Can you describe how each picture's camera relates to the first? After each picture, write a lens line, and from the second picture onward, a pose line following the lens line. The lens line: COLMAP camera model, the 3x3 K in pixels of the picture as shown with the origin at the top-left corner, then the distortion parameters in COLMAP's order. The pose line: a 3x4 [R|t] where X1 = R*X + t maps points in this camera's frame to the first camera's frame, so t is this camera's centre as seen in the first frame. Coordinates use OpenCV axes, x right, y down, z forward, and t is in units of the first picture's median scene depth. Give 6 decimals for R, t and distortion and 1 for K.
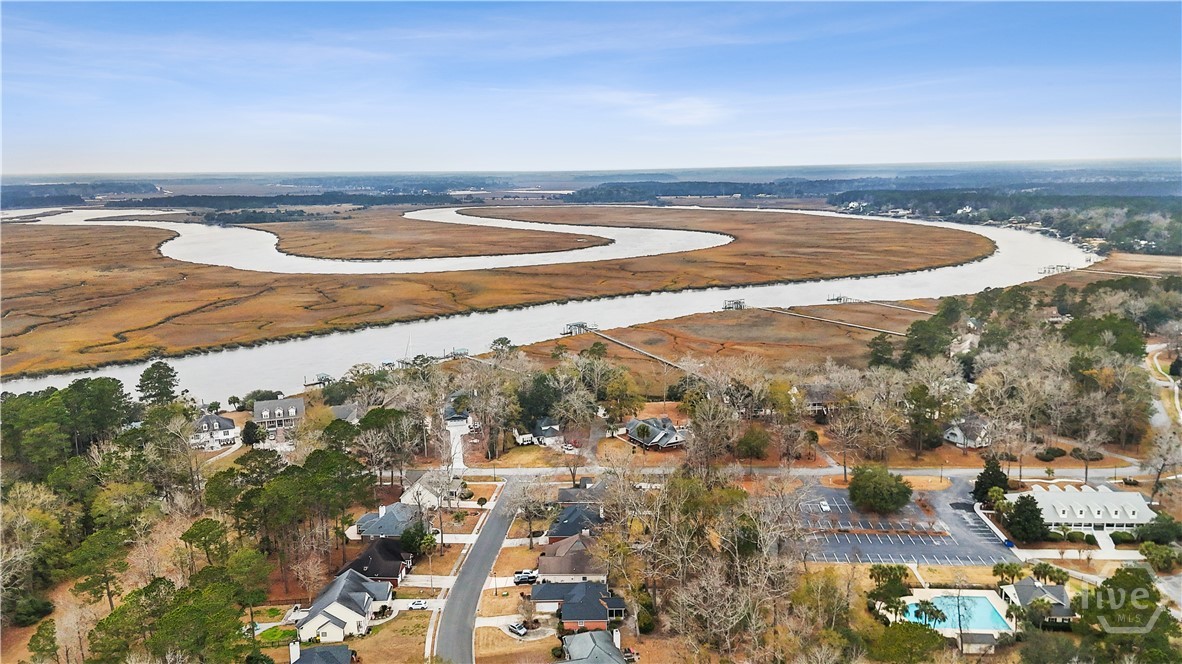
lens RADIAL K [[858.9, 0, 592.0], [0, 858.9, 331.2], [0, 0, 1]] dist [0.064126, 0.000699]
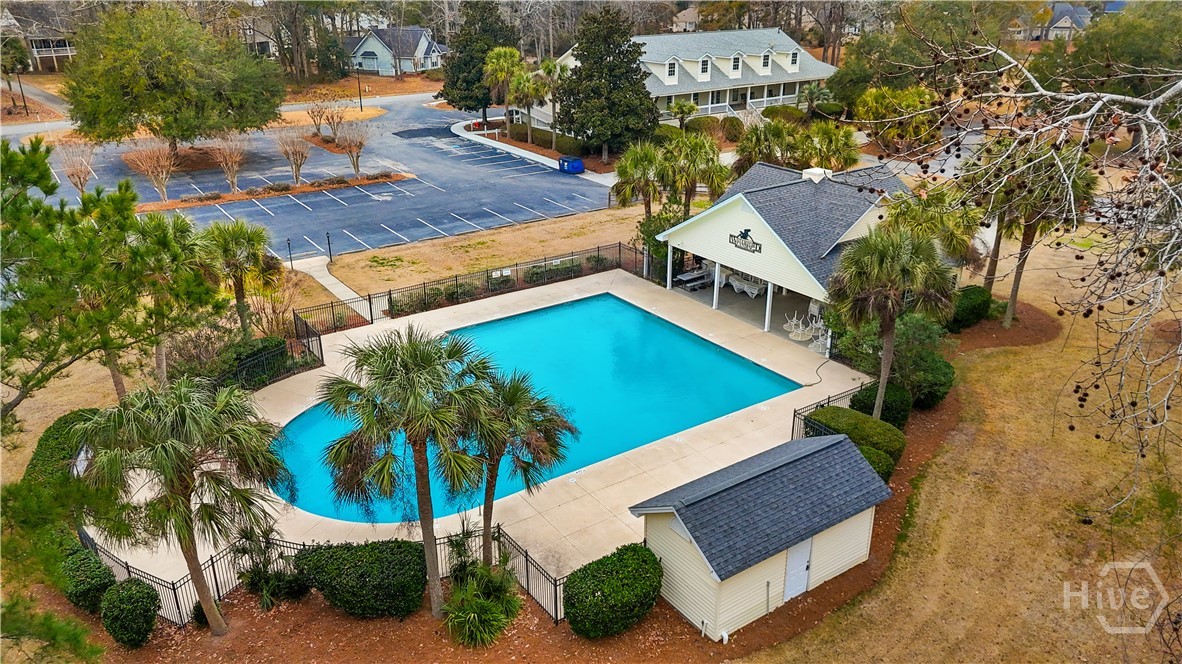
lens RADIAL K [[858.9, 0, 592.2], [0, 858.9, 335.2], [0, 0, 1]] dist [0.064126, 0.000699]
pose [[0.782881, -0.225535, 0.579855, 0.284078], [0.108426, 0.967180, 0.229796, 0.240554], [-0.612651, -0.117031, 0.781641, 0.756191]]
